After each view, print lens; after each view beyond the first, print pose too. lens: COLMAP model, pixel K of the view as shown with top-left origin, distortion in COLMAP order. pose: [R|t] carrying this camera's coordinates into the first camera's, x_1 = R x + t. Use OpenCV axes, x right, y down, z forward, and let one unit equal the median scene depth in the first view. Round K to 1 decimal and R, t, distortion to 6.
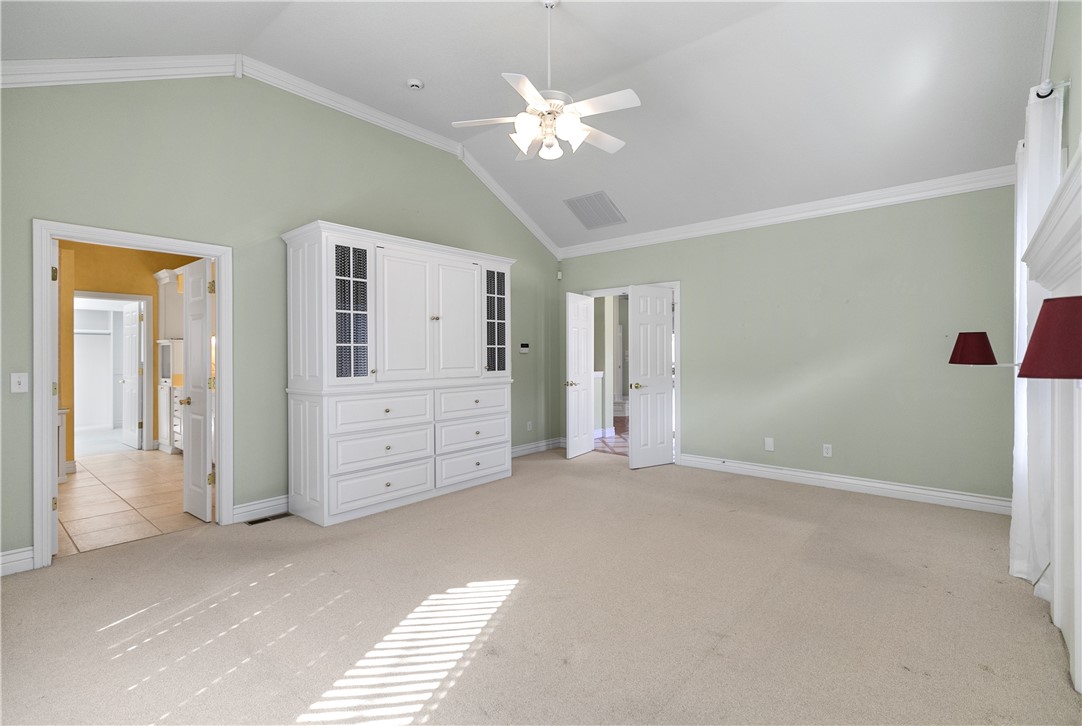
lens RADIAL K [[503.1, 0, 533.5], [0, 503.1, 354.4], [0, 0, 1]] dist [0.009019, 0.000746]
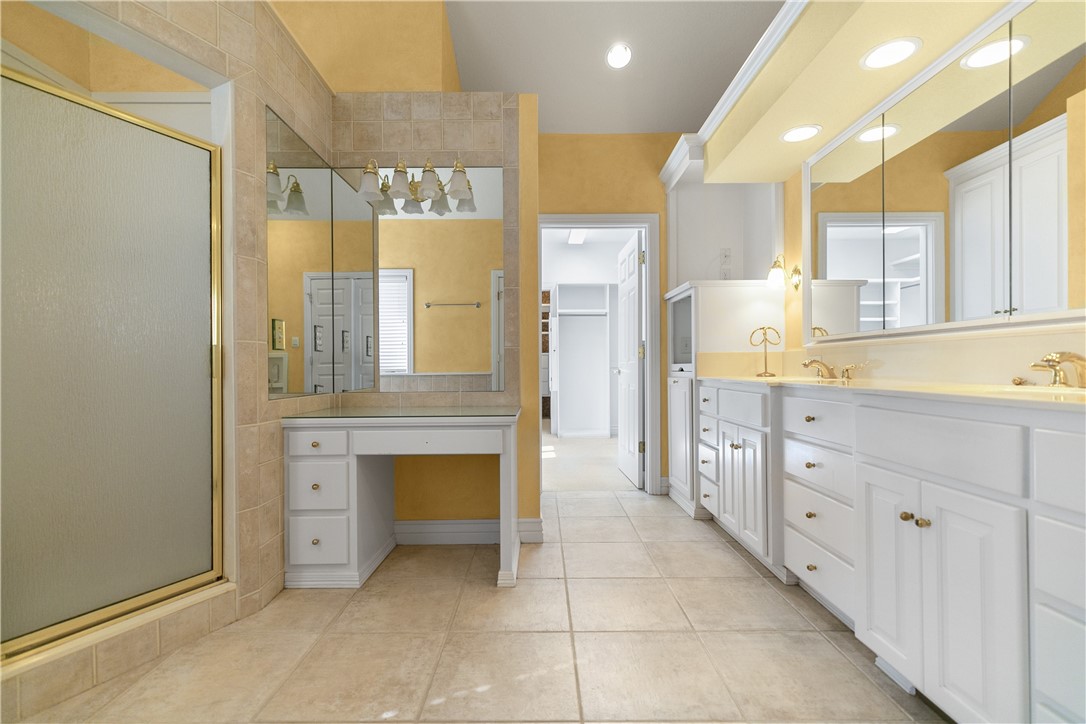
lens RADIAL K [[505.0, 0, 539.4], [0, 505.0, 362.7], [0, 0, 1]] dist [0.009019, 0.000746]
pose [[0.665155, -0.003179, -0.746698, -0.430670], [0.004212, 0.999991, -0.000505, 0.045106], [0.746693, -0.002809, 0.665162, 0.538802]]
